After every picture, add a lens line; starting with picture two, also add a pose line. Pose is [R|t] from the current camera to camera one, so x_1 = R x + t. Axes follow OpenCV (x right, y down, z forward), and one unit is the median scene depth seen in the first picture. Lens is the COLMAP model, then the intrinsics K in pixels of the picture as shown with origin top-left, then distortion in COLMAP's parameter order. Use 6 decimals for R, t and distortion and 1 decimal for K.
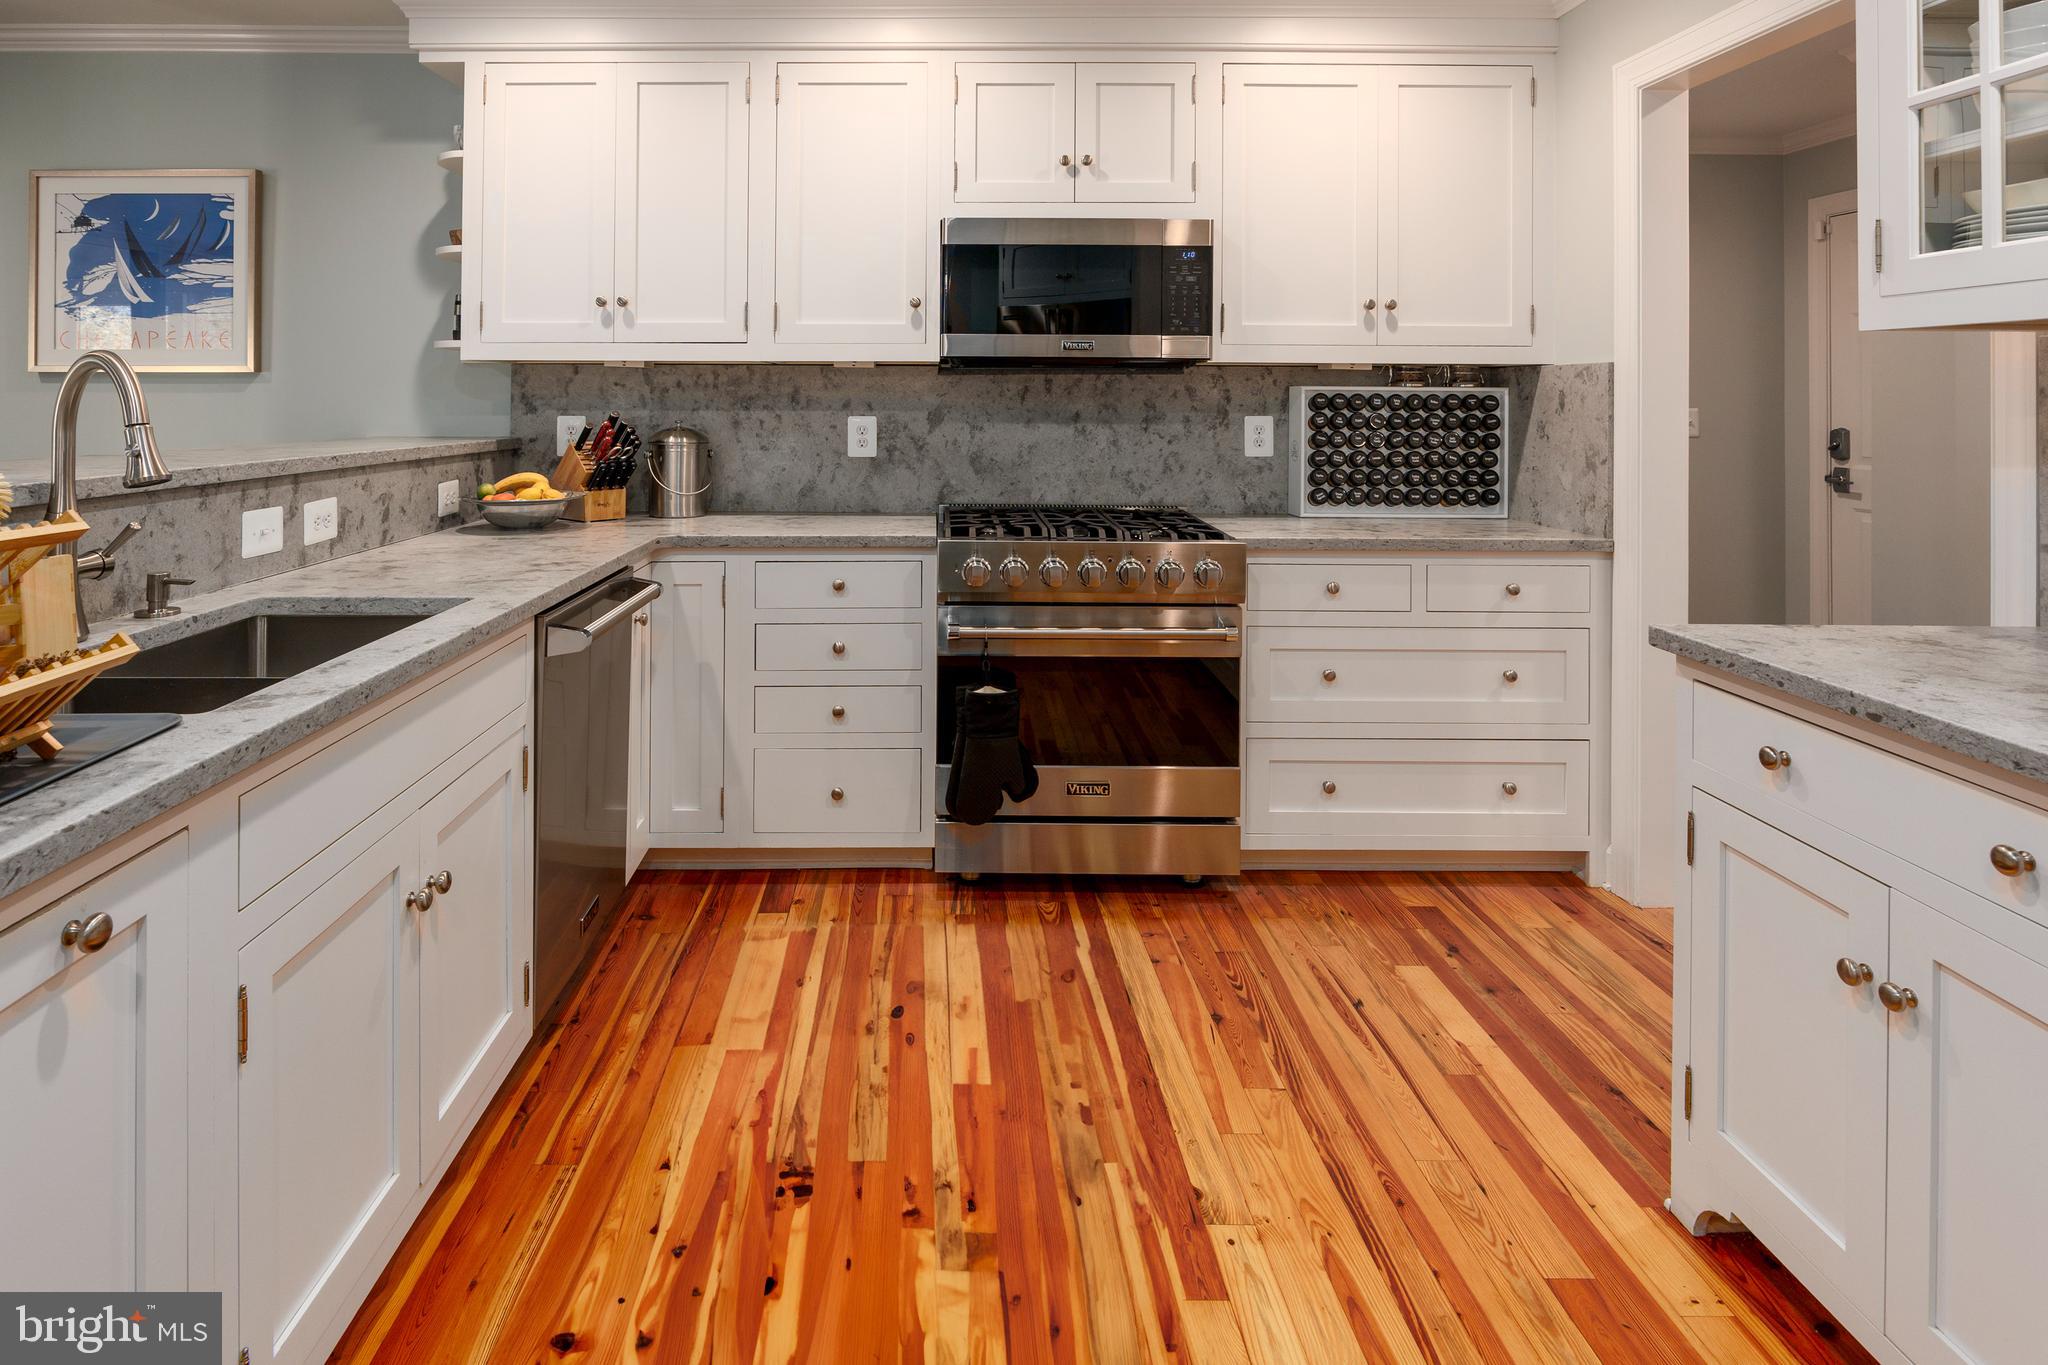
lens RADIAL K [[1104.0, 0, 1022.0], [0, 1104.0, 398.5], [0, 0, 1]] dist [-0.002690, 0.000739]
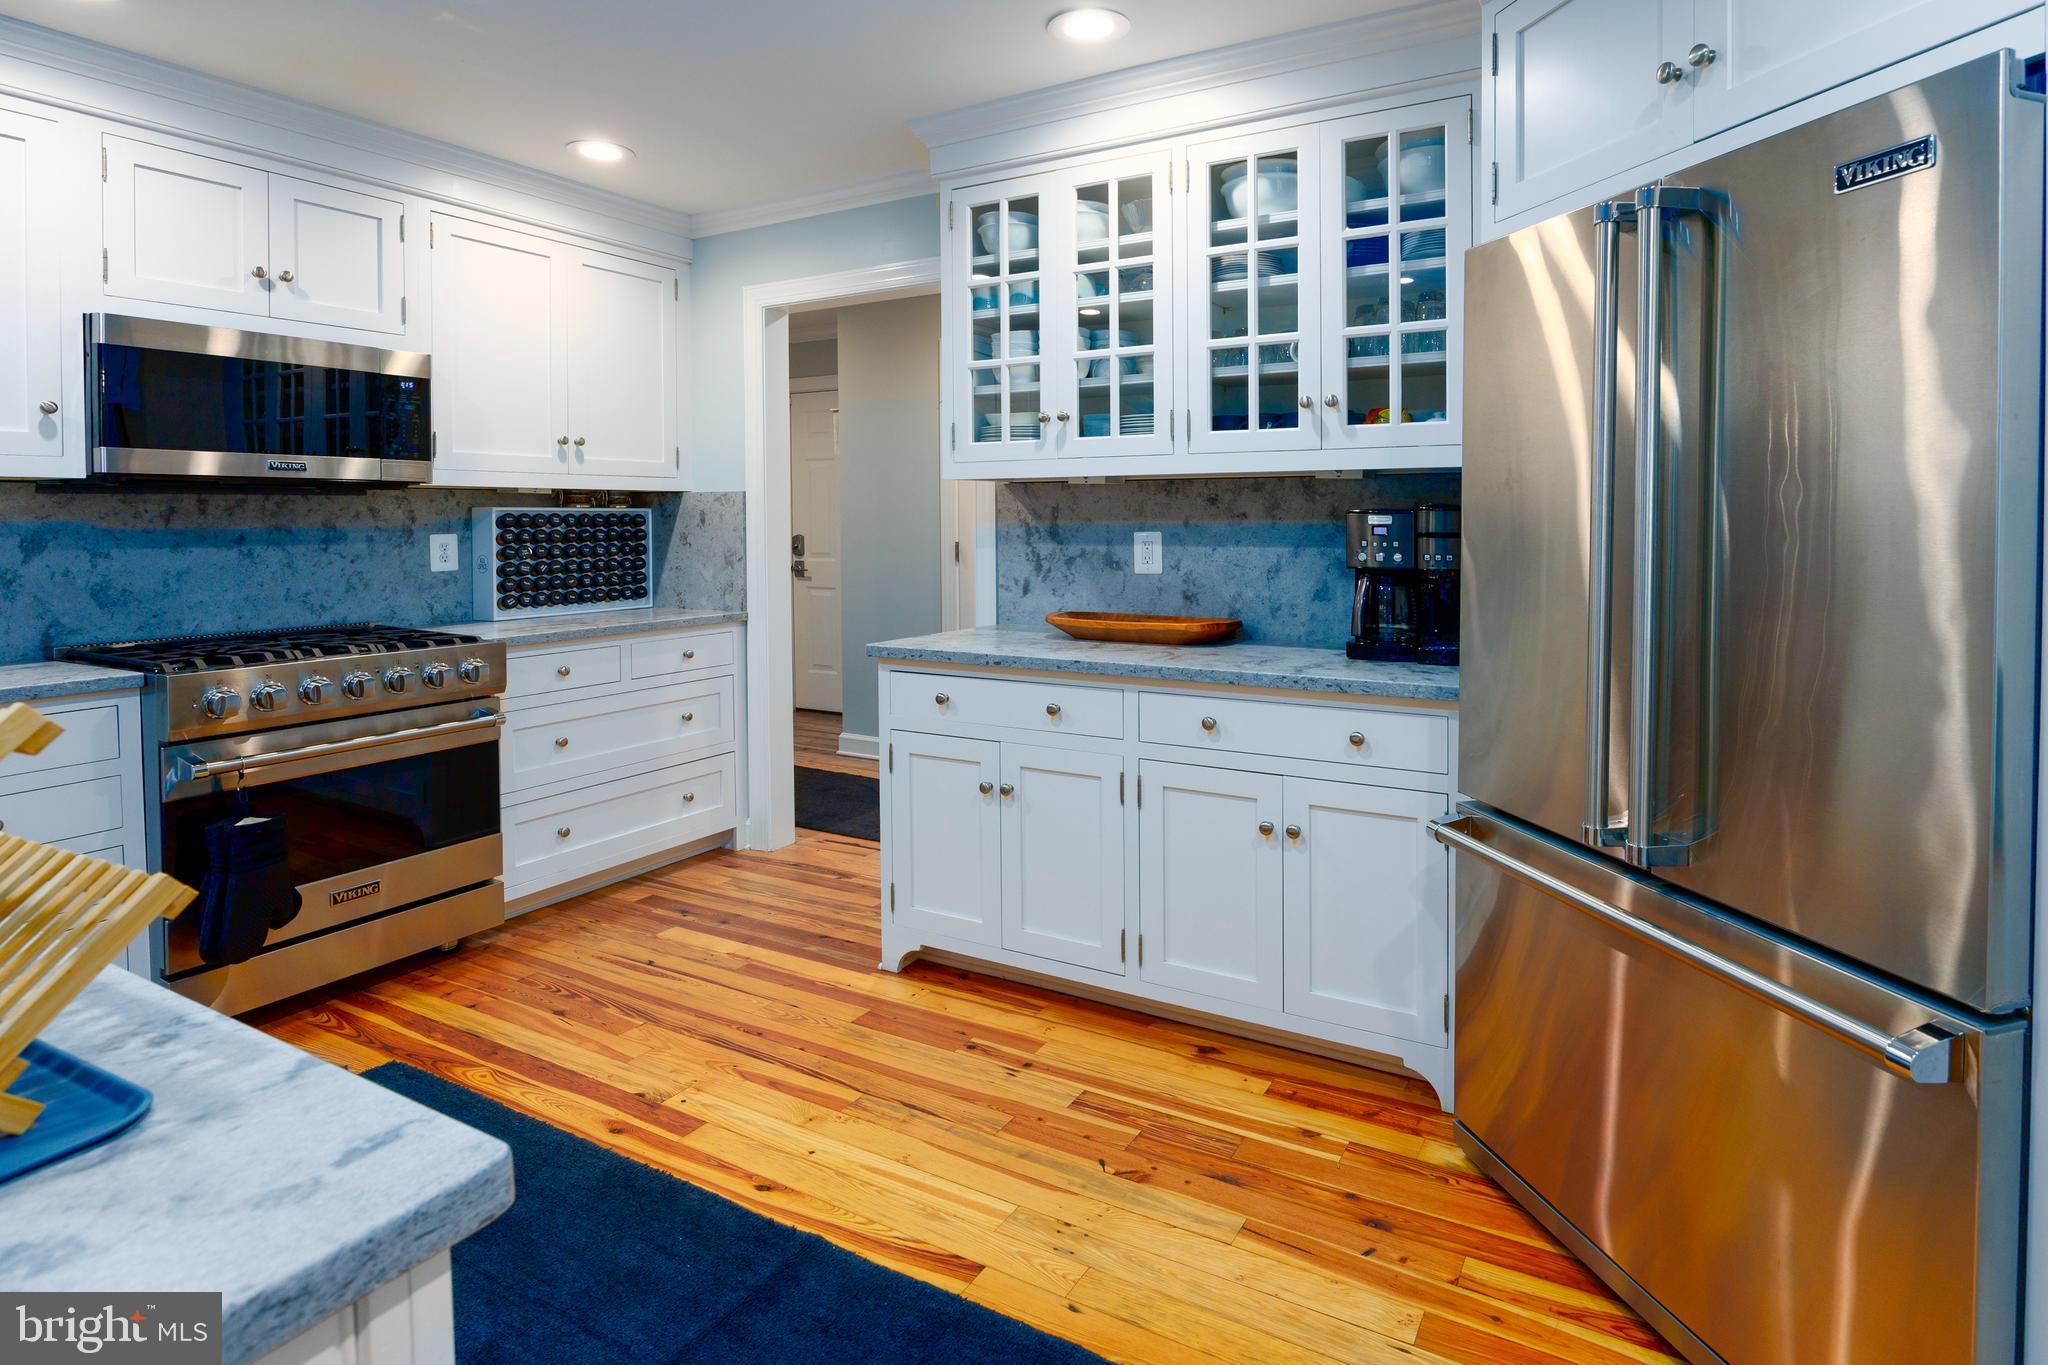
lens RADIAL K [[1073.3, 0, 1021.6], [0, 1073.3, 555.2], [0, 0, 1]] dist [0.000865, 0.000693]
pose [[0.541088, -0.037480, 0.840130, -0.400112], [0.007616, 0.999184, 0.039671, -0.001336], [-0.840932, -0.015067, 0.540932, -0.069002]]
